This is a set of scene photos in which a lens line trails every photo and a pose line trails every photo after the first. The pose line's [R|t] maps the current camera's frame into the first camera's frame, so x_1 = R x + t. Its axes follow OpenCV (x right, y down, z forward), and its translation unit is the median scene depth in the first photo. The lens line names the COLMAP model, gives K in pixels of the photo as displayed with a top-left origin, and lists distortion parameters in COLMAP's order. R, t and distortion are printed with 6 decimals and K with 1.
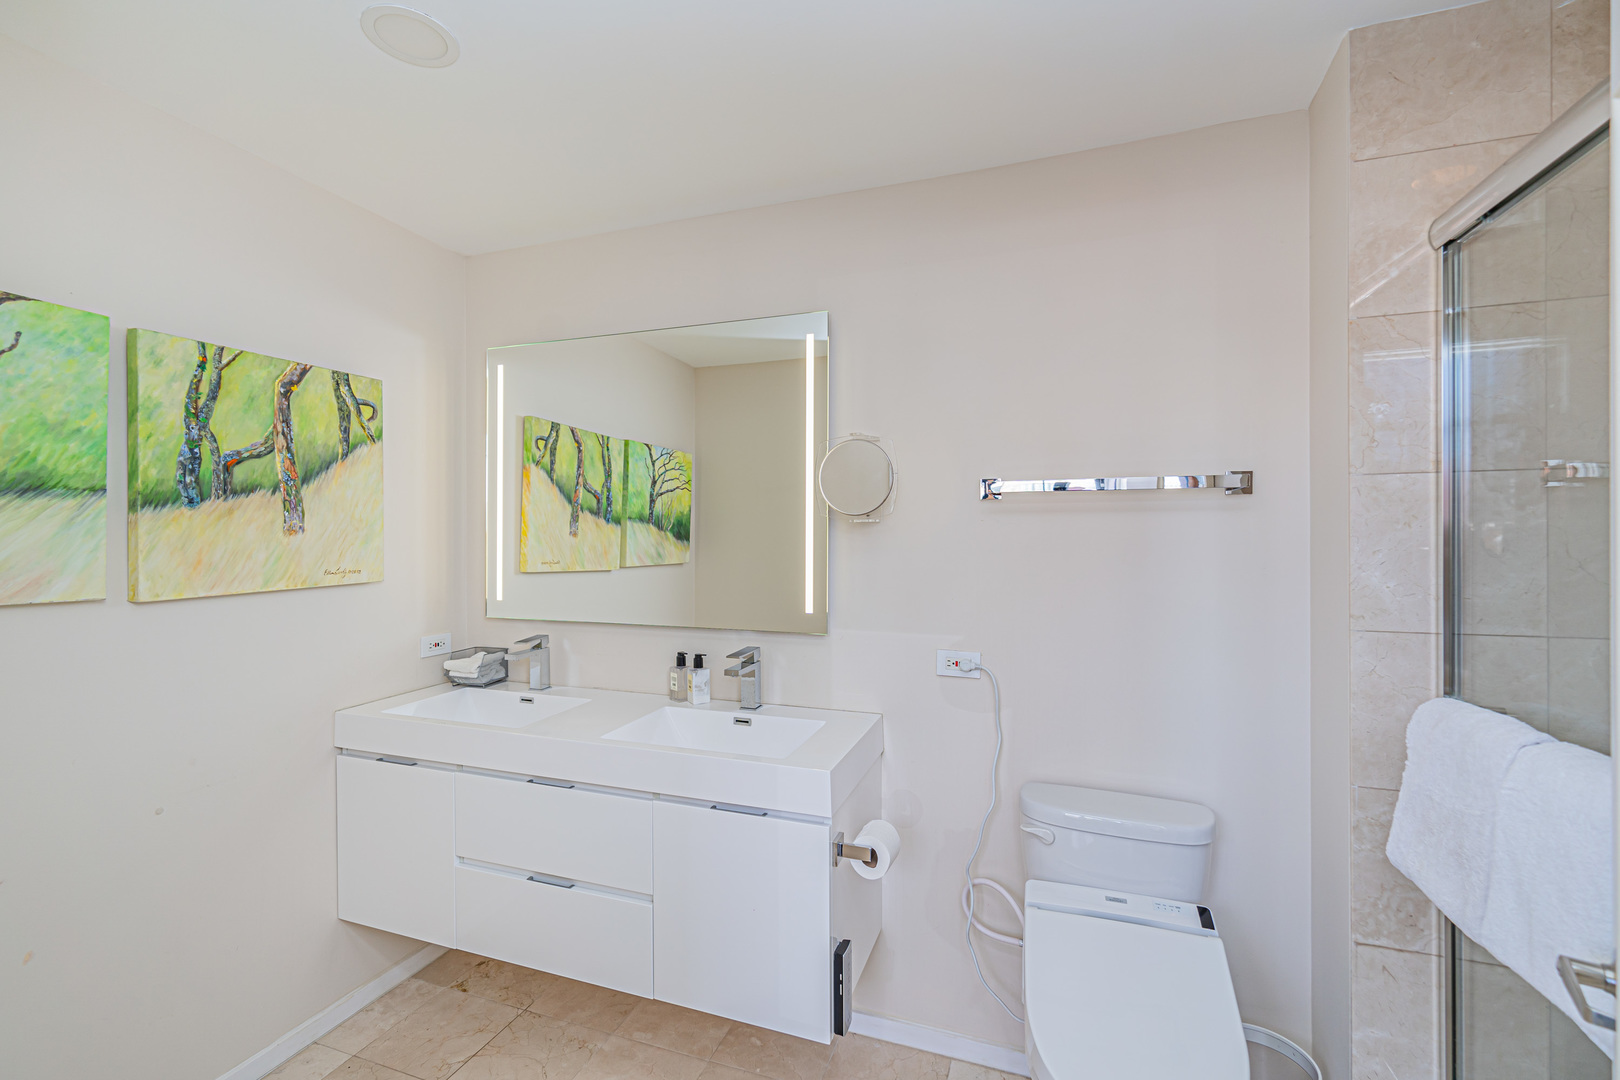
lens RADIAL K [[694.8, 0, 788.4], [0, 694.8, 539.4], [0, 0, 1]] dist [0.001167, 0.000112]
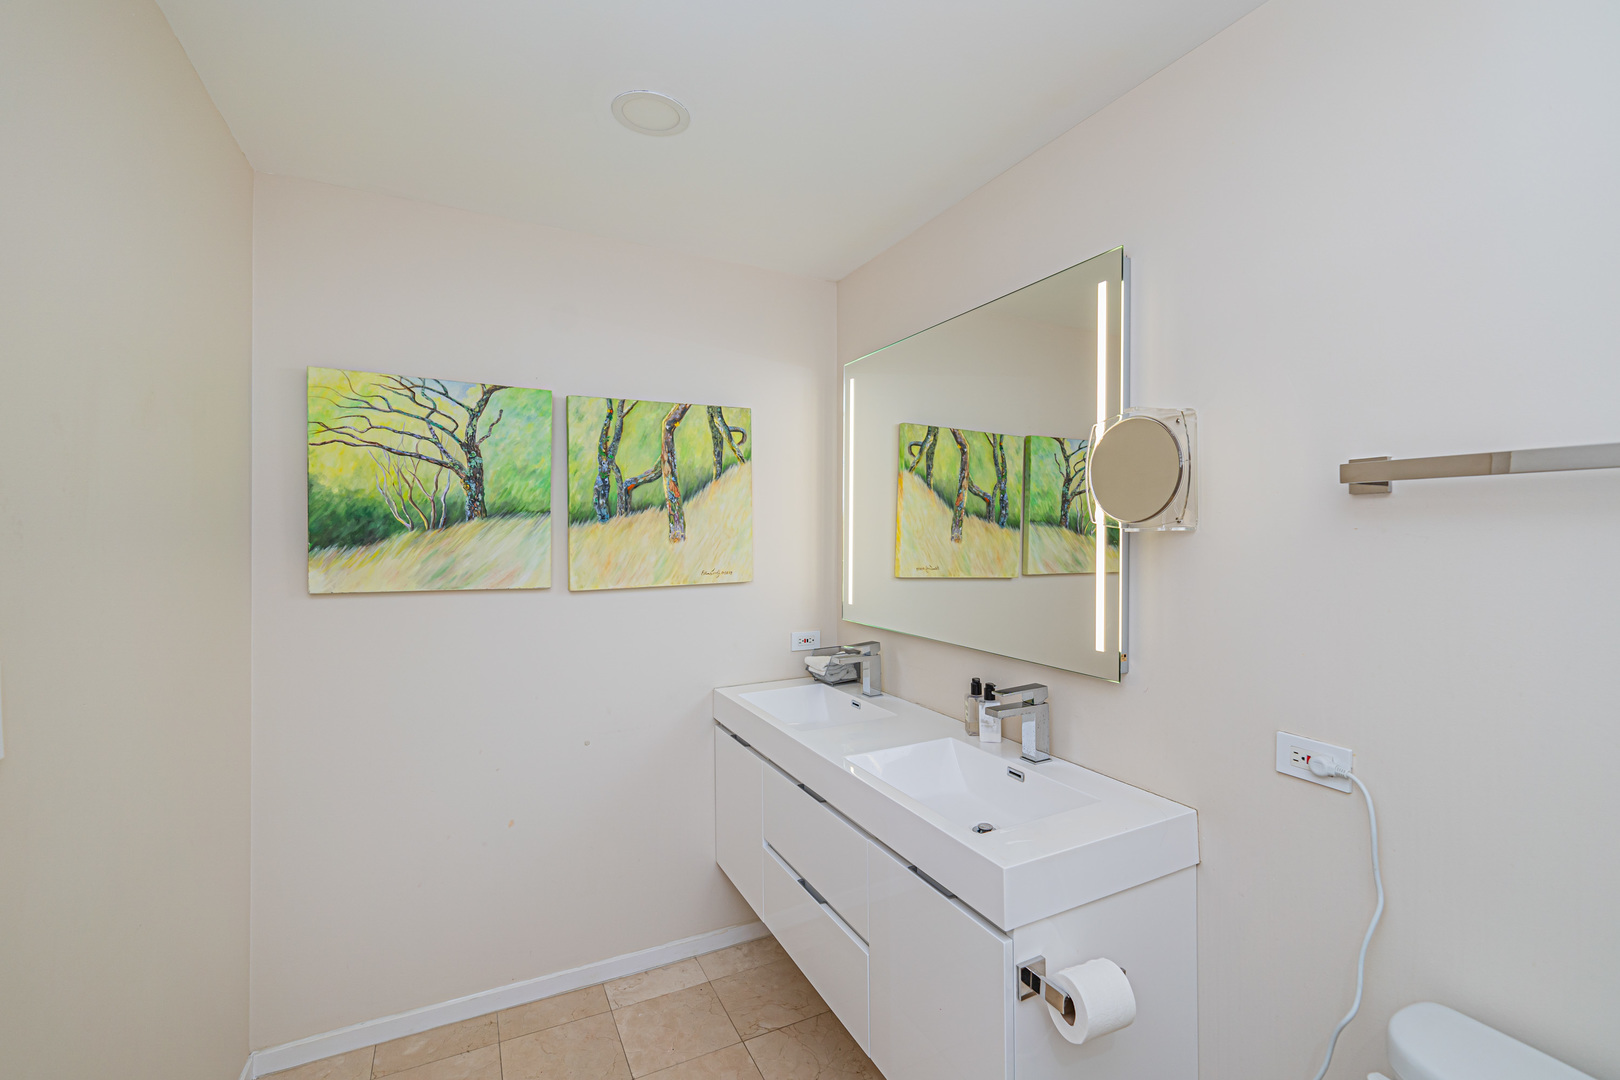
lens RADIAL K [[694.8, 0, 817.2], [0, 694.8, 535.6], [0, 0, 1]] dist [0.001167, 0.000112]
pose [[0.745840, -0.000840, -0.666124, 0.281801], [-0.002104, 0.999991, -0.003617, -0.013037], [0.666122, 0.004099, 0.745832, 0.219938]]
